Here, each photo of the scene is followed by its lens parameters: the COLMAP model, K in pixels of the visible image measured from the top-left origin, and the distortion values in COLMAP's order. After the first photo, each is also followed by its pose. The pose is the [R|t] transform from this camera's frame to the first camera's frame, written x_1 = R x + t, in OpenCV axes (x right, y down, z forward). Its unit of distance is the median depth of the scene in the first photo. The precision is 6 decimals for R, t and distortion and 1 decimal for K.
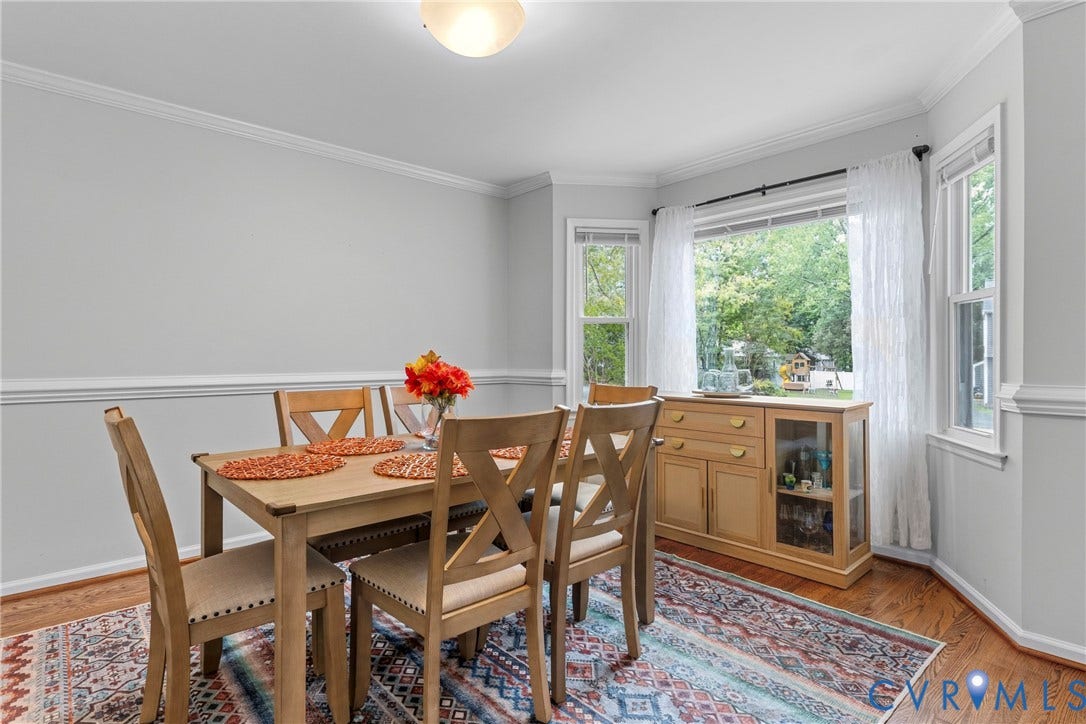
lens RADIAL K [[564.4, 0, 541.0], [0, 564.4, 354.4], [0, 0, 1]] dist [0.000888, 0.000196]
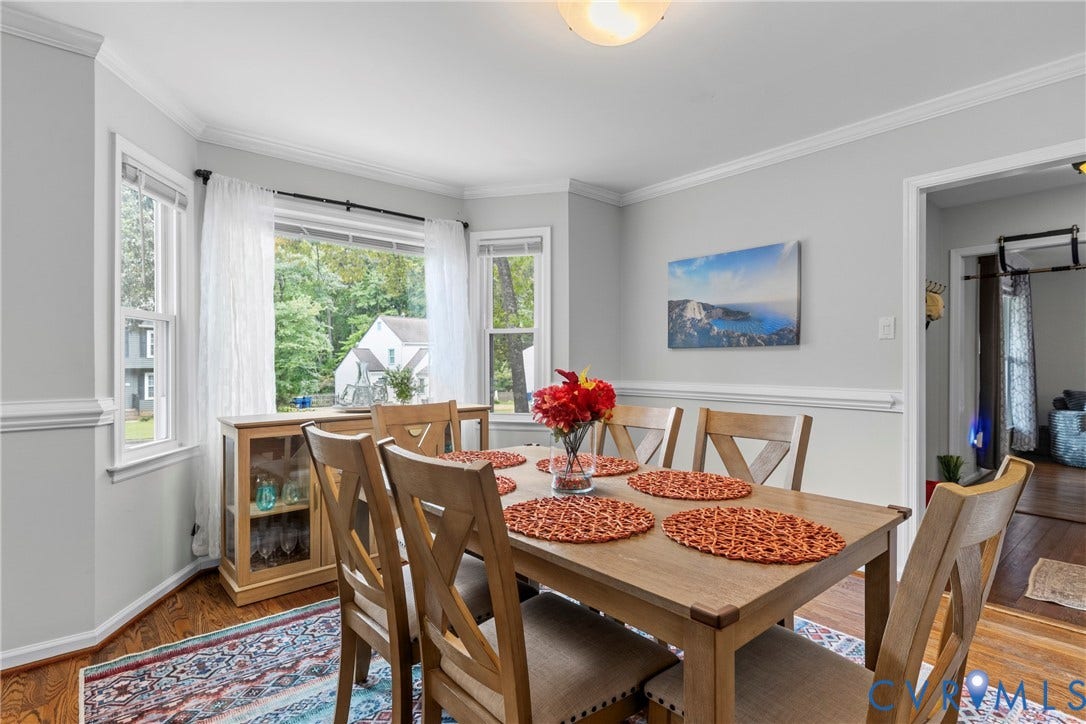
lens RADIAL K [[543.9, 0, 543.0], [0, 543.9, 362.0], [0, 0, 1]] dist [0.001155, 0.000044]
pose [[0.019000, 0.005549, 0.999804, -0.542571], [-0.001703, 0.999983, -0.005517, -0.004566], [-0.999818, -0.001598, 0.019009, 0.593140]]
